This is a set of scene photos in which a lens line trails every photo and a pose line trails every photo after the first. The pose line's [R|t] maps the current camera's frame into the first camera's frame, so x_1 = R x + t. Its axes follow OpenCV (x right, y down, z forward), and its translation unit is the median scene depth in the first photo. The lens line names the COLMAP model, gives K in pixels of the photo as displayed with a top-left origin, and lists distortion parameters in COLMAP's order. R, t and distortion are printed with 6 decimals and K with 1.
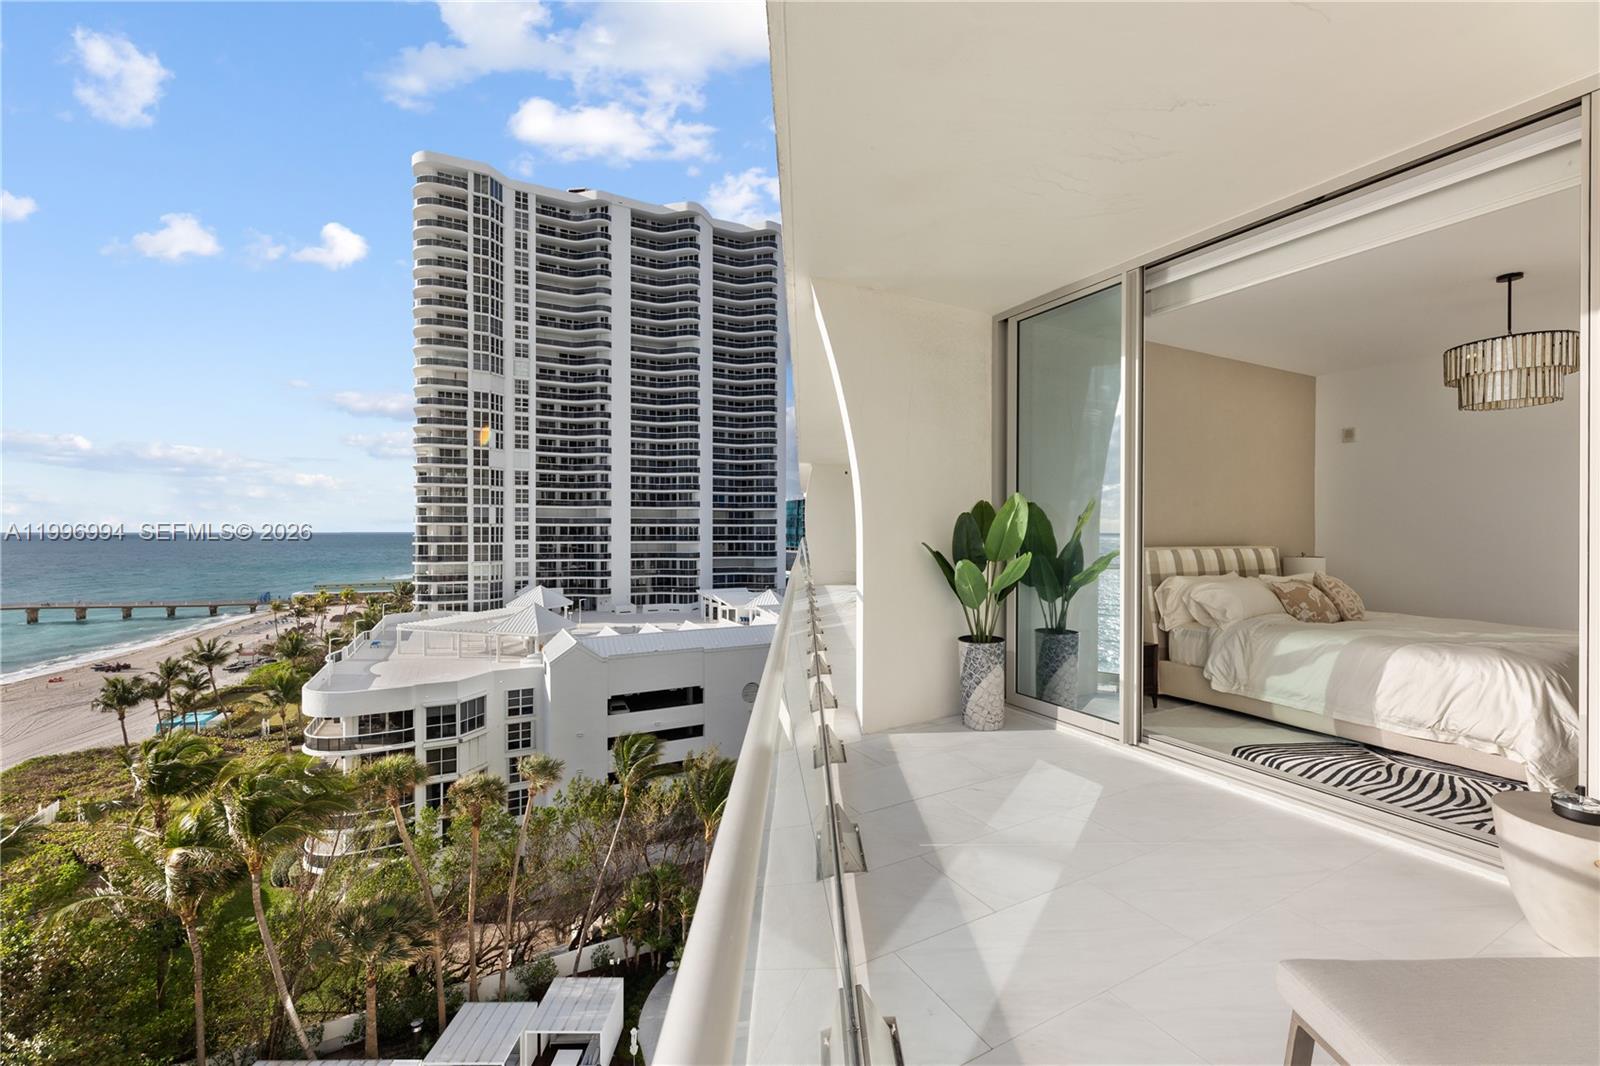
lens RADIAL K [[644.6, 0, 801.3], [0, 644.6, 533.3], [0, 0, 1]] dist [0.003004, -0.000367]
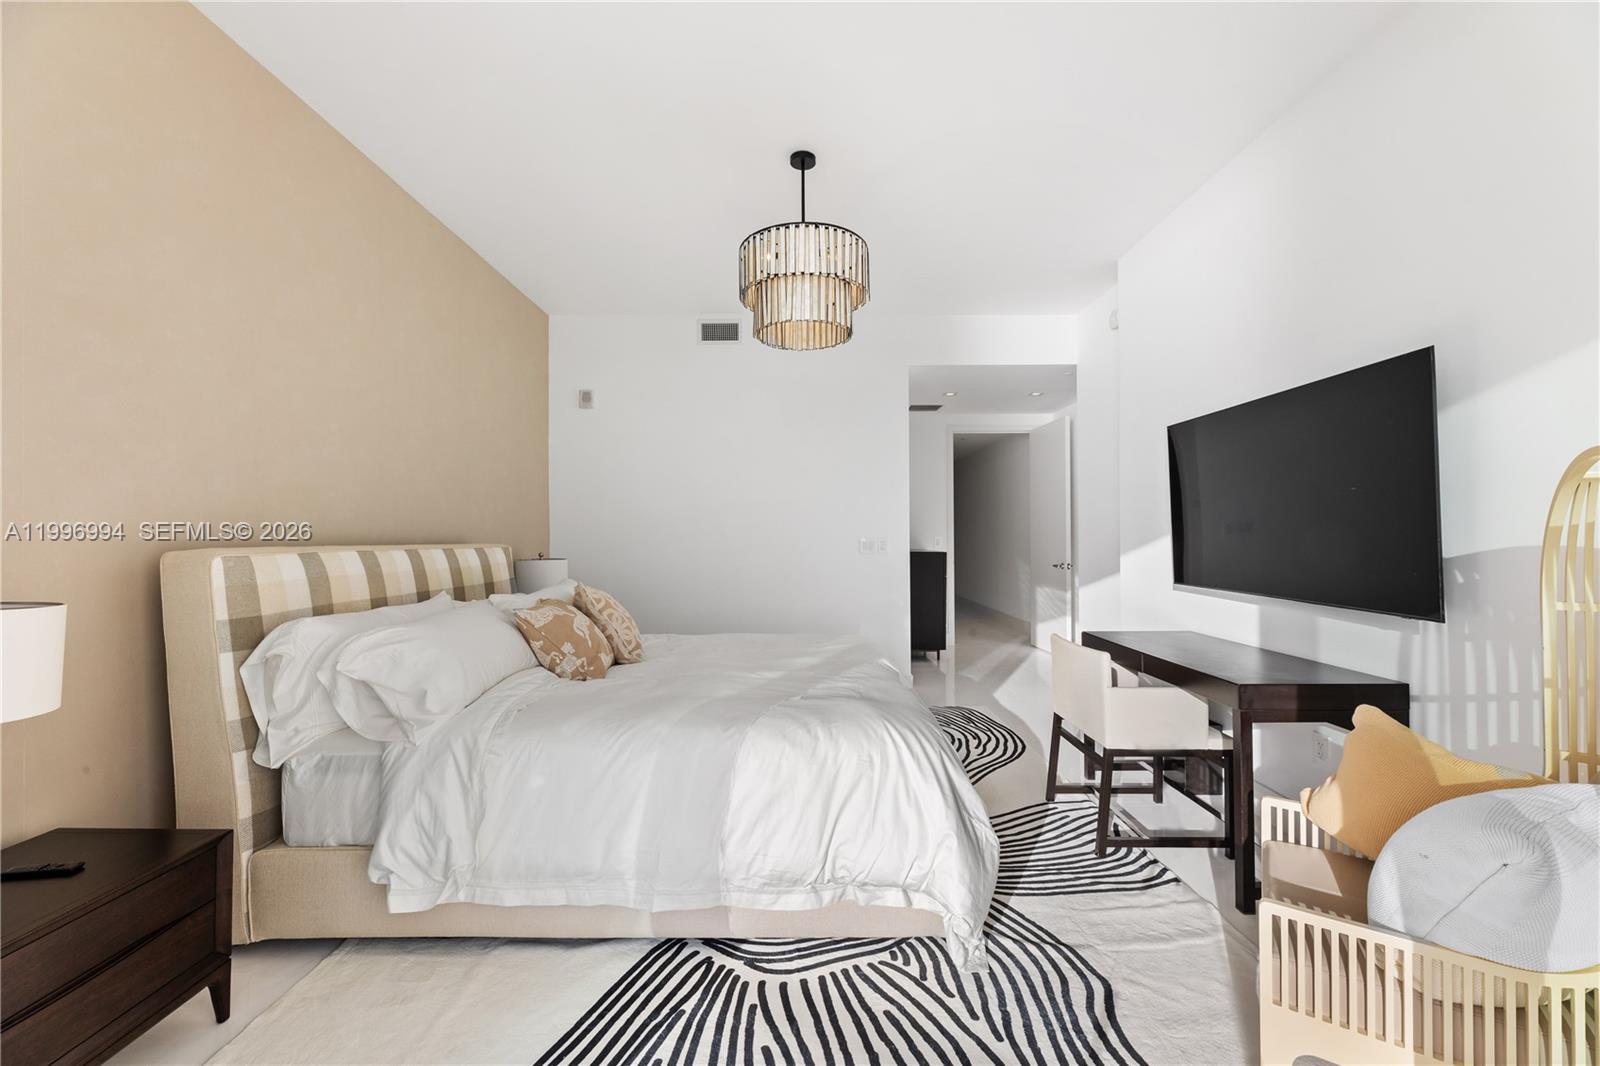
lens RADIAL K [[644.6, 0, 804.3], [0, 644.6, 534.2], [0, 0, 1]] dist [0.003004, -0.000367]
pose [[0.456777, 0.000684, 0.889581, 0.248854], [0.011781, 0.999907, -0.006818, 0.014139], [-0.889503, 0.013595, 0.456727, 0.368318]]
